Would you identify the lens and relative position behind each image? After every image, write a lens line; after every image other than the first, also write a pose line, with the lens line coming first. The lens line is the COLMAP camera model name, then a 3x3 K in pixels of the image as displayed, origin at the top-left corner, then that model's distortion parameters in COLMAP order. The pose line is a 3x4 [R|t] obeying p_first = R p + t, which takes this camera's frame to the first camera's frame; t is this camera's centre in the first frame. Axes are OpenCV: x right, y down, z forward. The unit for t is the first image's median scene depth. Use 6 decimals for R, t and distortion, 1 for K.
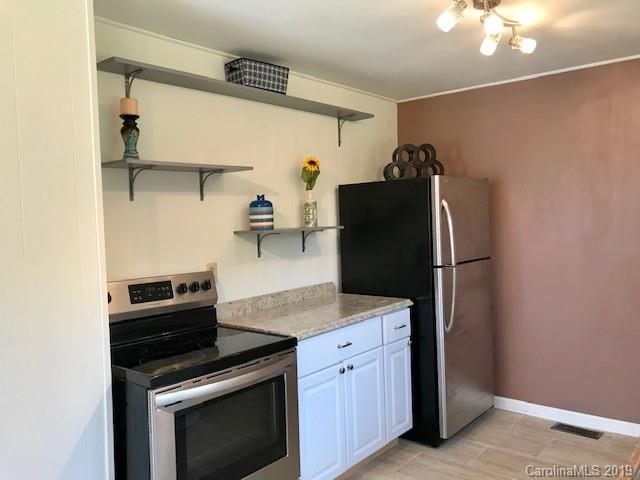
lens RADIAL K [[519.6, 0, 320.2], [0, 519.6, 241.5], [0, 0, 1]] dist [0.004718, -0.013432]
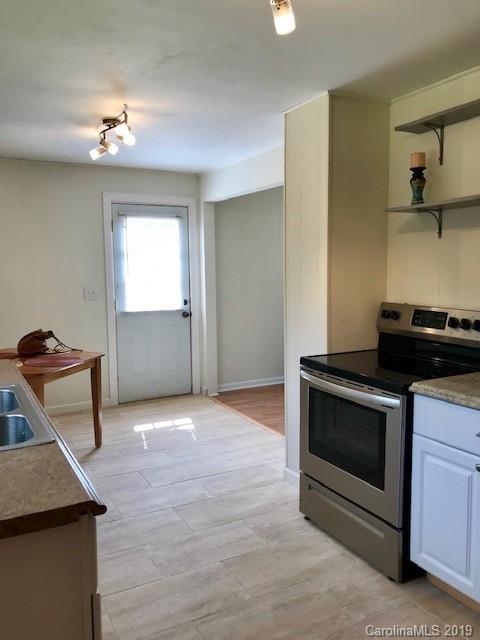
lens RADIAL K [[519.6, 0, 239.9], [0, 519.6, 317.7], [0, 0, 1]] dist [0.004718, -0.013432]
pose [[-0.390684, 0.129061, -0.911433, 0.879852], [-0.014897, 0.989107, 0.146445, -0.067767], [0.920404, 0.070791, -0.384505, 1.043031]]
